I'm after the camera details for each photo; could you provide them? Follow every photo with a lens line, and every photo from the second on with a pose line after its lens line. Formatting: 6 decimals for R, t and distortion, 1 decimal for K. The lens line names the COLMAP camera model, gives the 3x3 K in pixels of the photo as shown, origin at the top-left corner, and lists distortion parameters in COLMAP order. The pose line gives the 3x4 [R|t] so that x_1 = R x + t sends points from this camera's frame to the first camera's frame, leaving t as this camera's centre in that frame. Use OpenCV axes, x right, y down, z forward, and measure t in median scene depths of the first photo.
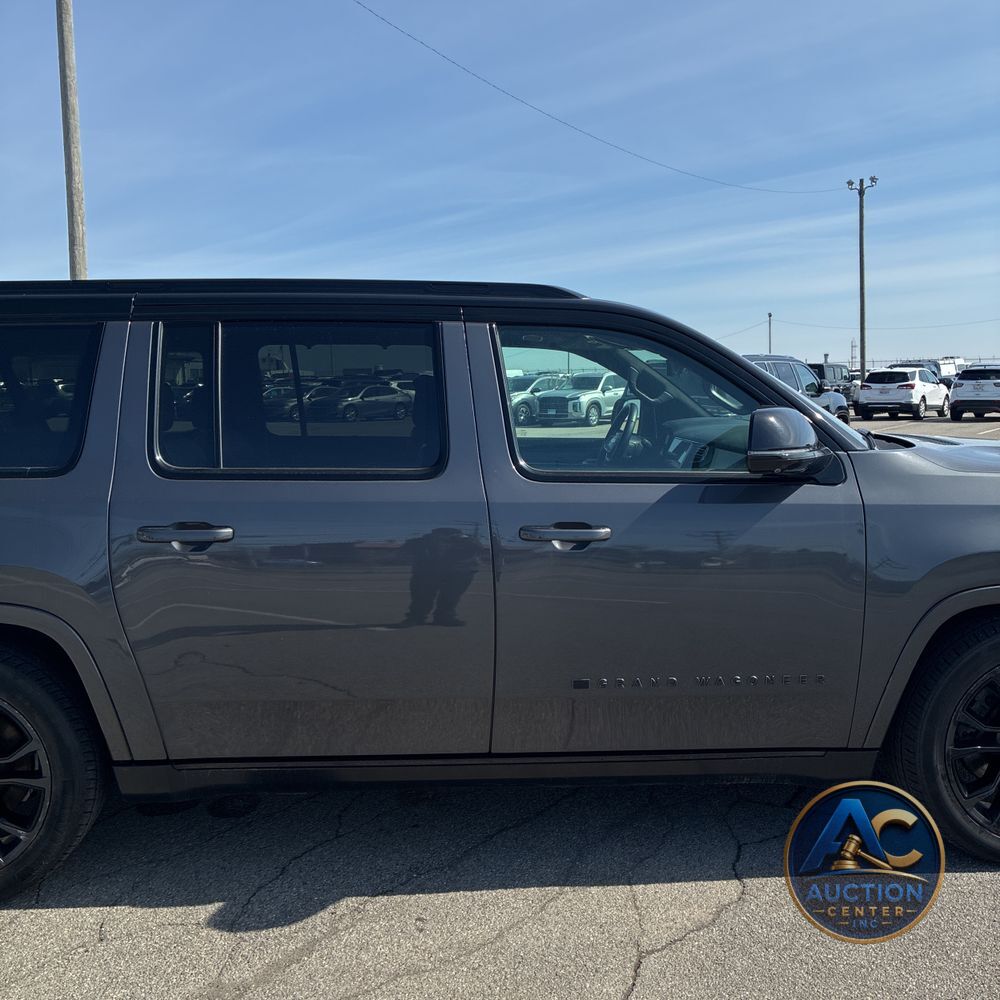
lens RADIAL K [[1008.8, 0, 494.3], [0, 1008.8, 499.4], [0, 0, 1]] dist [0.019607, -0.007009]
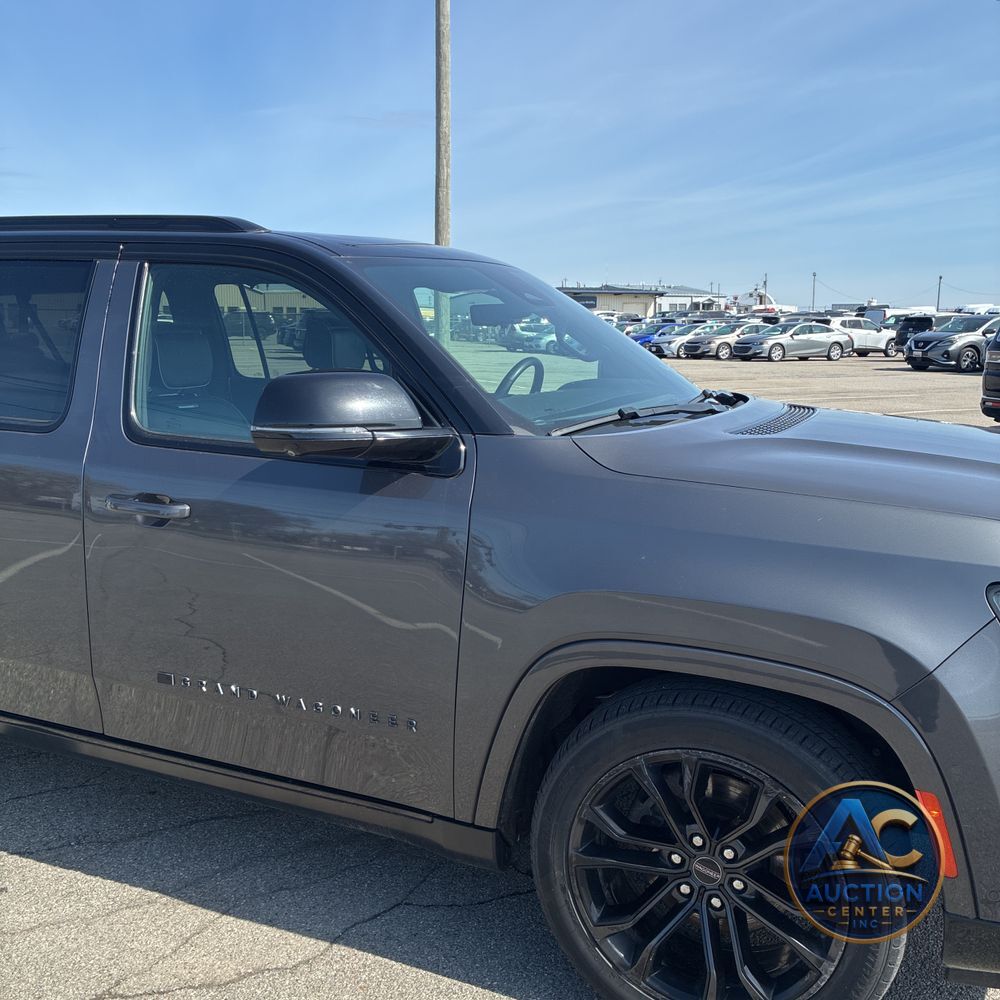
lens RADIAL K [[1000.3, 0, 498.5], [0, 1000.3, 493.9], [0, 0, 1]] dist [0.047678, -0.039330]
pose [[0.890862, 0.092530, -0.444752, 0.444797], [-0.066557, 0.995057, 0.073702, -0.037059], [0.449373, -0.036057, 0.892616, 0.220787]]
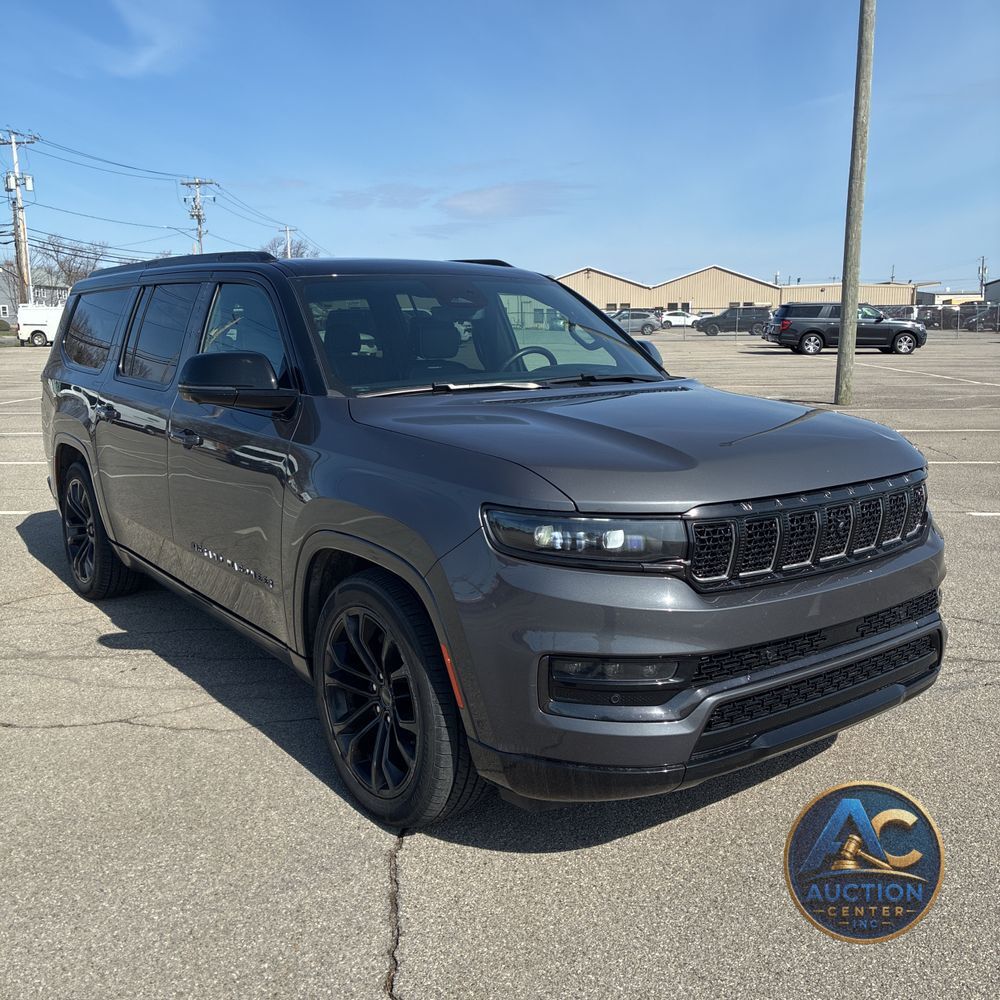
lens RADIAL K [[990.1, 0, 500.0], [0, 990.1, 500.0], [0, 0, 1]] dist [0.007678, 0.011205]
pose [[0.552078, 0.152758, -0.819680, 0.882638], [-0.085870, 0.988263, 0.126340, -0.055126], [0.829359, 0.000637, 0.558716, 0.361200]]
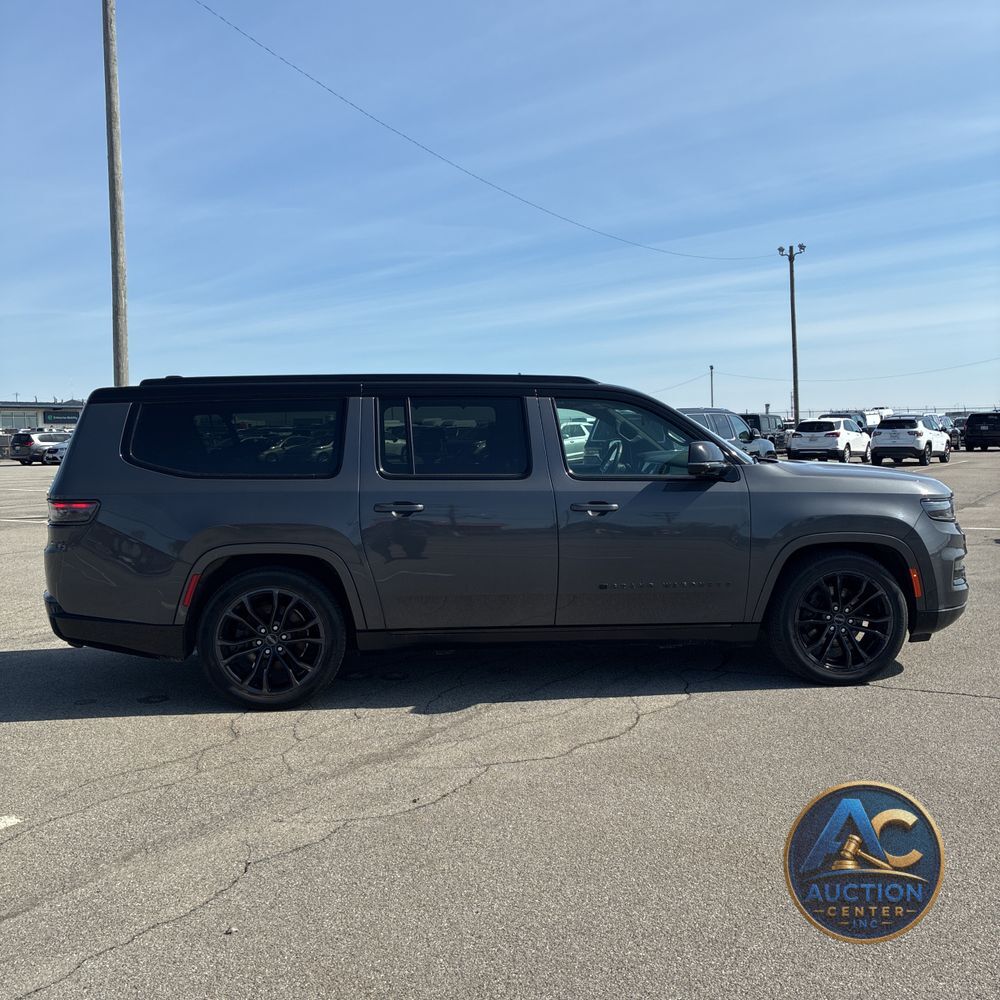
lens RADIAL K [[1008.8, 0, 494.3], [0, 1008.8, 499.4], [0, 0, 1]] dist [0.019607, -0.007009]
pose [[0.998690, -0.005465, 0.050876, -0.131870], [0.007953, 0.998776, -0.048825, 0.067705], [-0.050547, 0.049166, 0.997511, -0.546624]]
